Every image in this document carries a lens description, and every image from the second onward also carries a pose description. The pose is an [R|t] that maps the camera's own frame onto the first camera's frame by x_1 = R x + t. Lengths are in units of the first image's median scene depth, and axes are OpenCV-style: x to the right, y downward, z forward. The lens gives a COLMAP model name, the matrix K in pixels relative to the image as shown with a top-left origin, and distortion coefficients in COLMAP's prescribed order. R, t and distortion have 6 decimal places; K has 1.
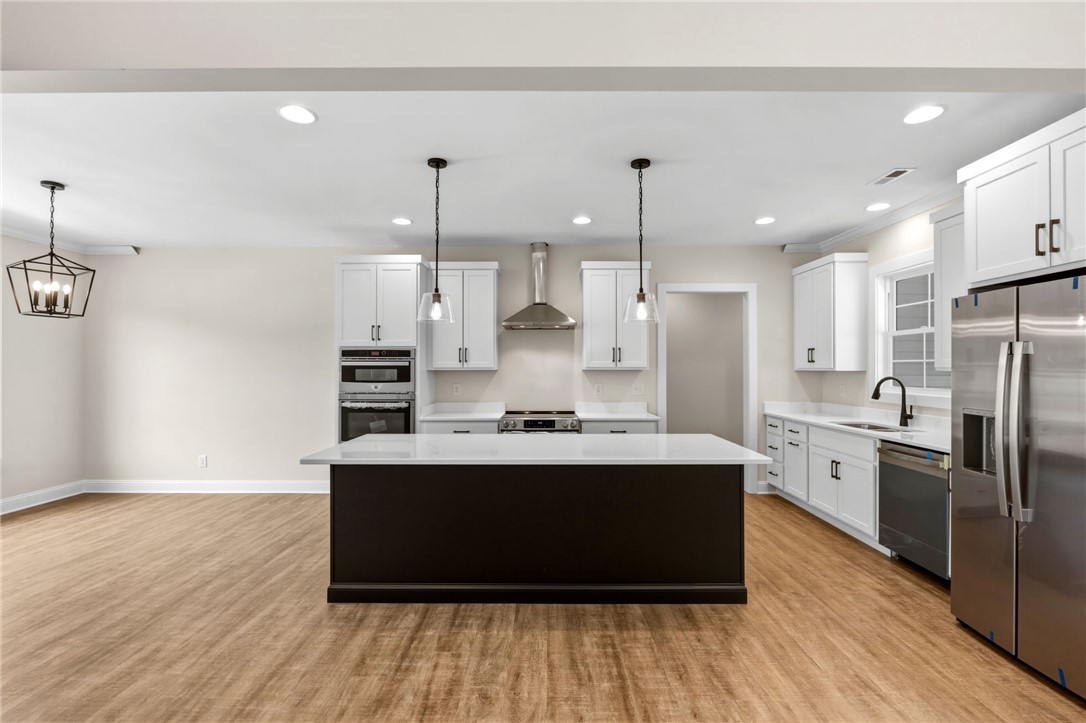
lens RADIAL K [[474.3, 0, 545.9], [0, 474.3, 359.1], [0, 0, 1]] dist [0.000451, 0.000208]
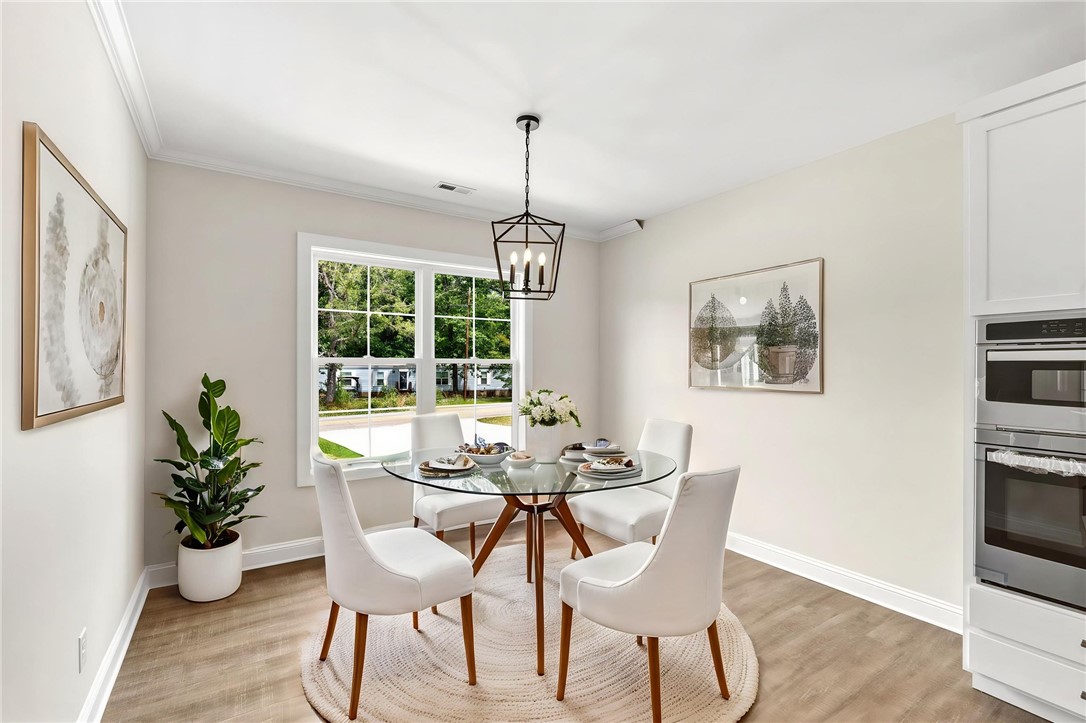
lens RADIAL K [[477.8, 0, 541.4], [0, 477.8, 371.7], [0, 0, 1]] dist [0.000701, 0.000114]
pose [[0.550820, 0.011573, -0.834544, -0.335597], [0.011111, 0.999714, 0.021197, 0.011030], [0.834550, -0.020949, 0.550533, 0.506554]]
